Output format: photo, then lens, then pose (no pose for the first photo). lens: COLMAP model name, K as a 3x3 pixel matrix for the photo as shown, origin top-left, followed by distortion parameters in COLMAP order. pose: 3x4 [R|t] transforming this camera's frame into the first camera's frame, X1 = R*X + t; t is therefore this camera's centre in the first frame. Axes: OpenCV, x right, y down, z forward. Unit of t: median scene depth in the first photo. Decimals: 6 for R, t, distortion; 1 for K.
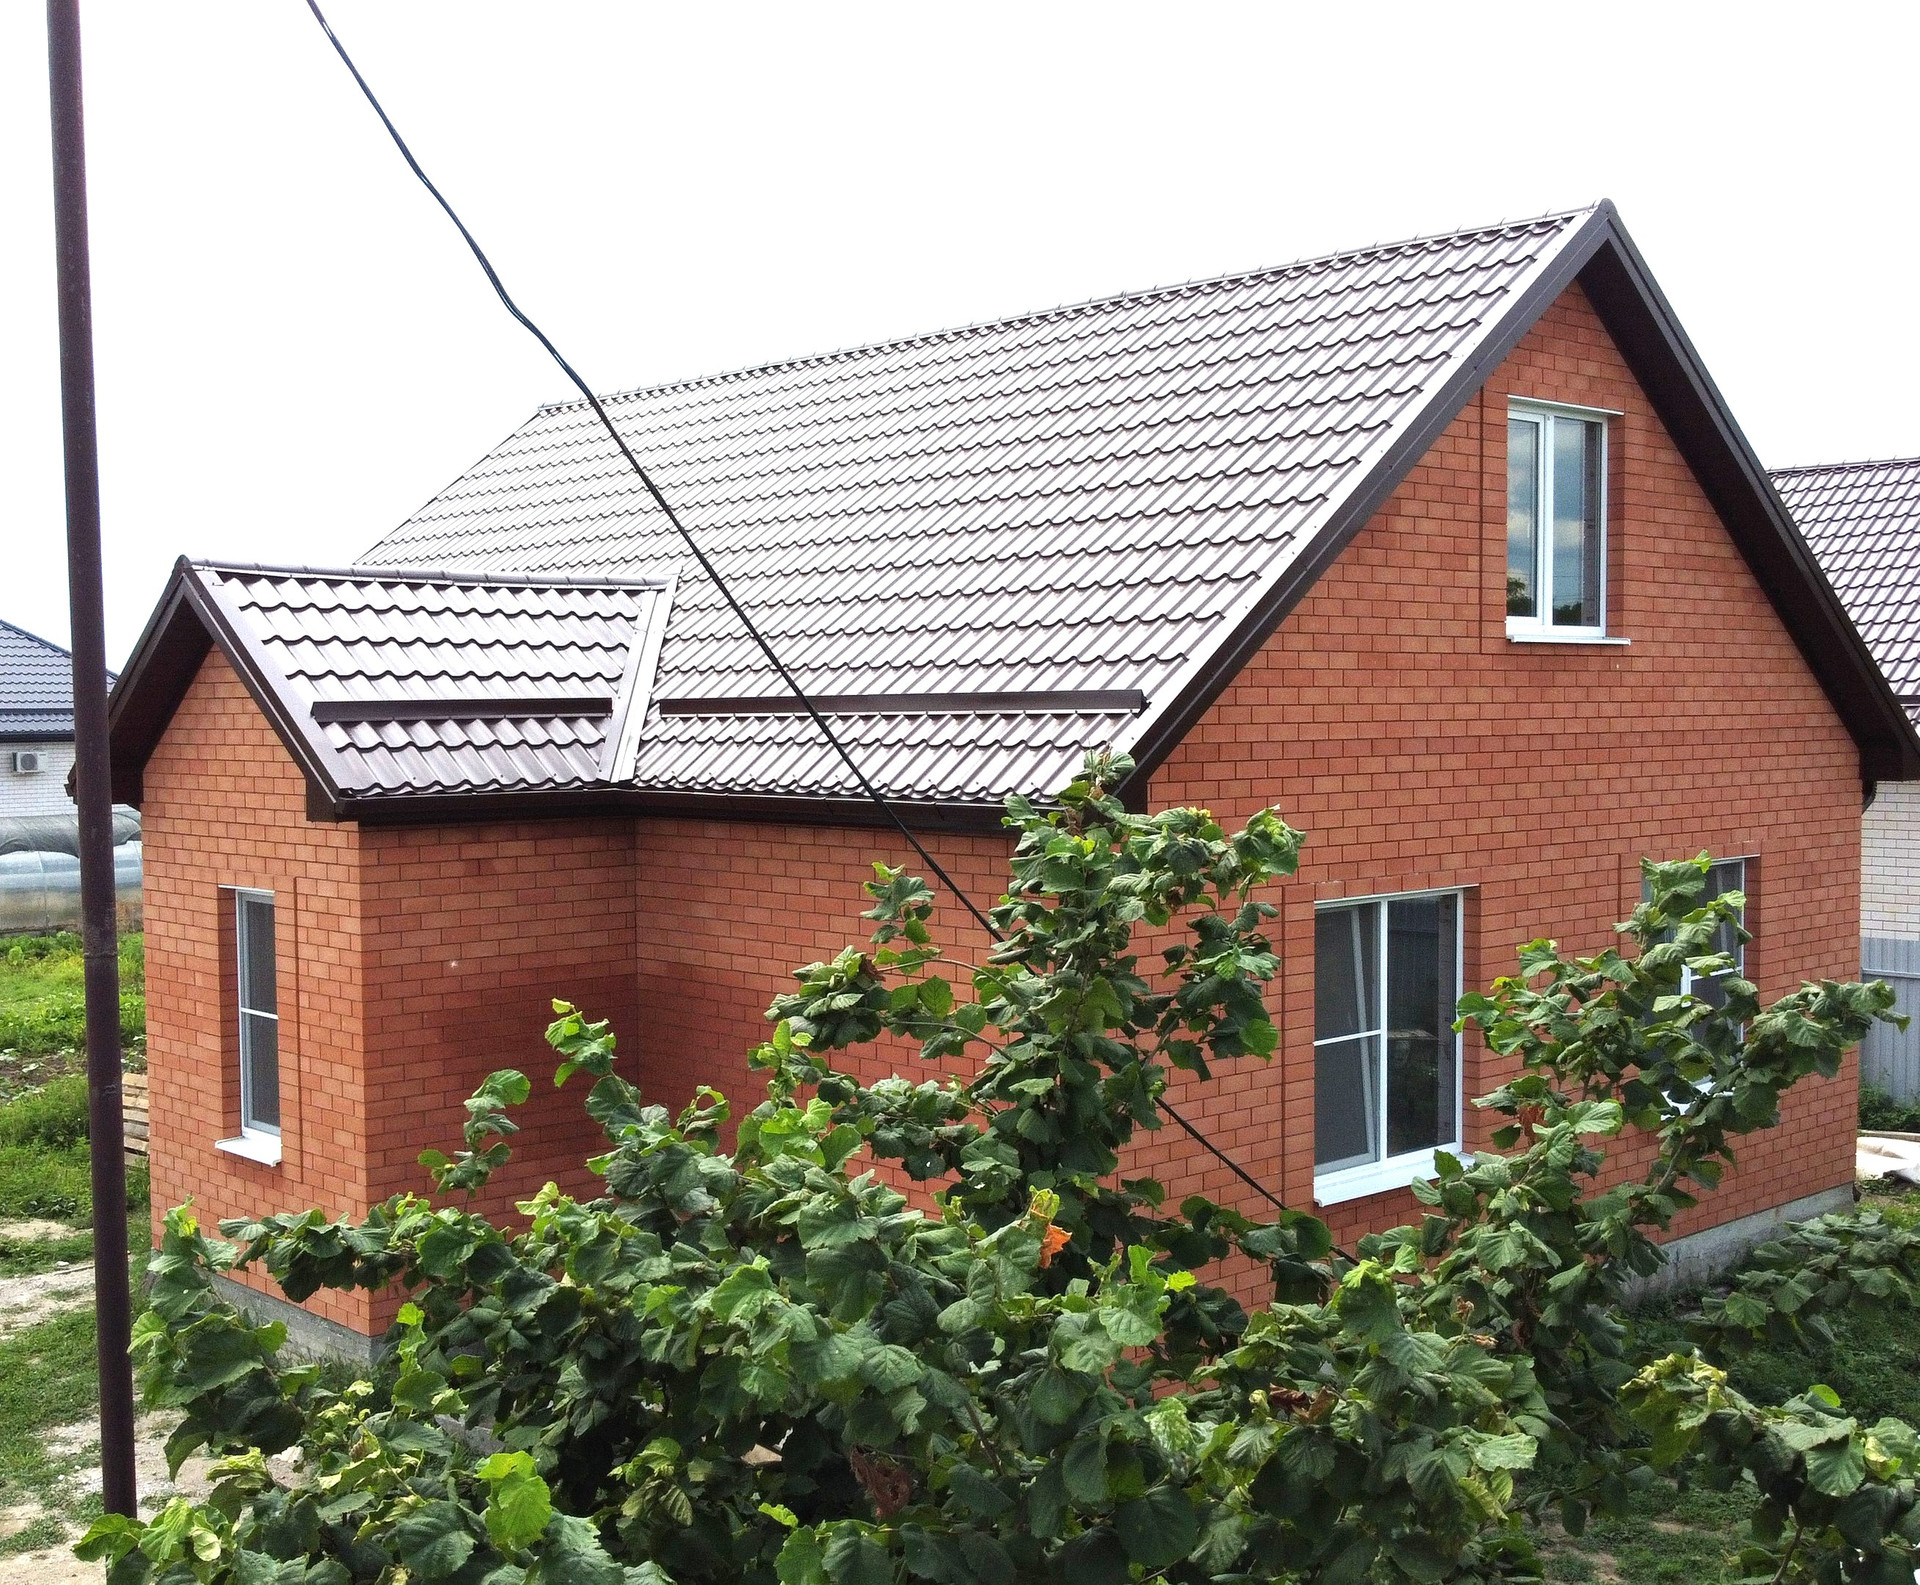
lens RADIAL K [[2229.1, 0, 960.0], [0, 2229.1, 792.5], [0, 0, 1]] dist [-0.020372, -0.042736]
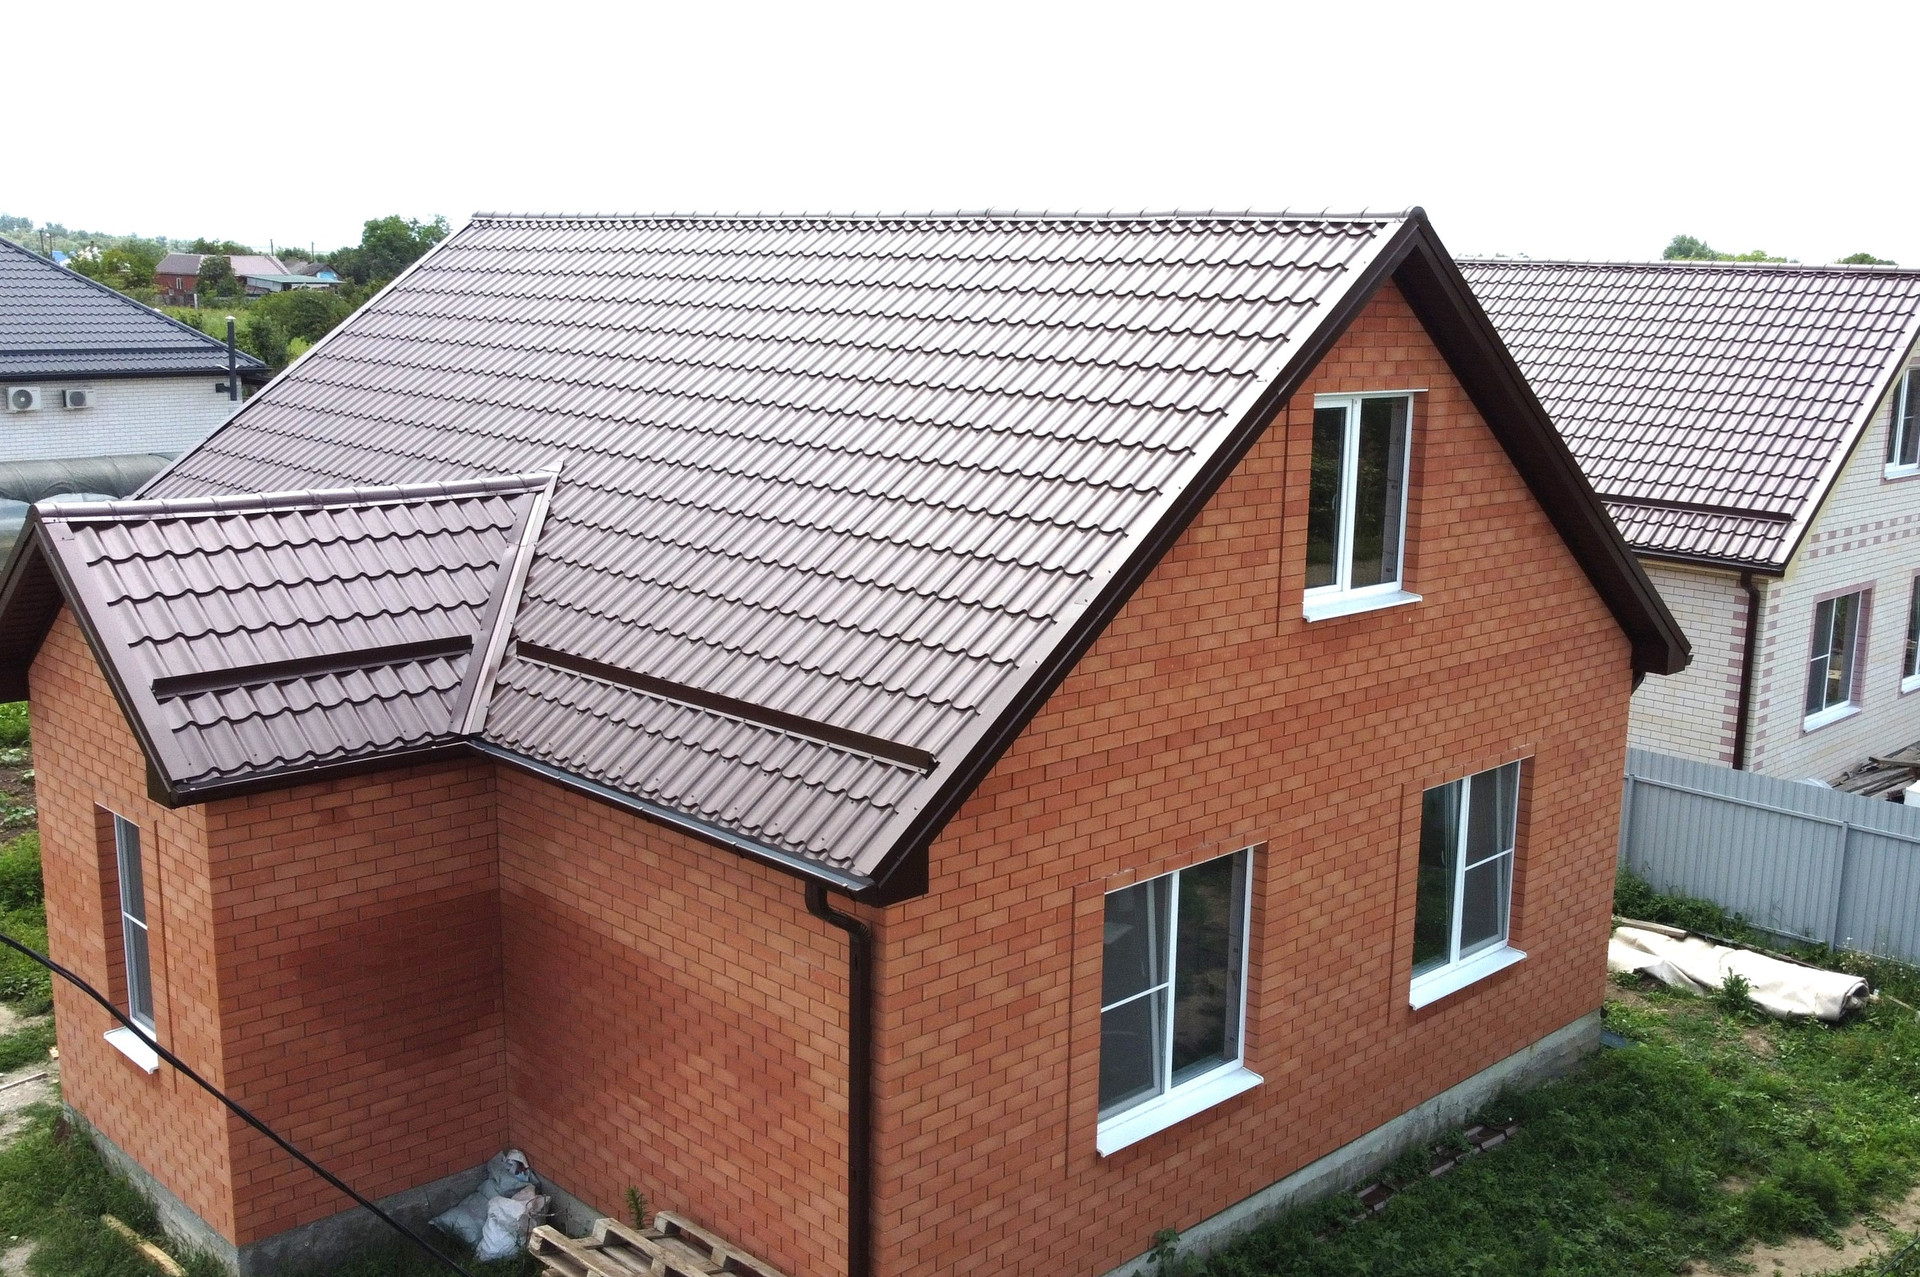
lens RADIAL K [[1859.9, 0, 1126.7], [0, 1859.9, 630.9], [0, 0, 1]] dist [0.005242, -0.067074]
pose [[0.995618, 0.020403, 0.091256, 0.074835], [-0.033499, 0.988957, 0.144369, -0.187447], [-0.087302, -0.146793, 0.985307, 0.106594]]
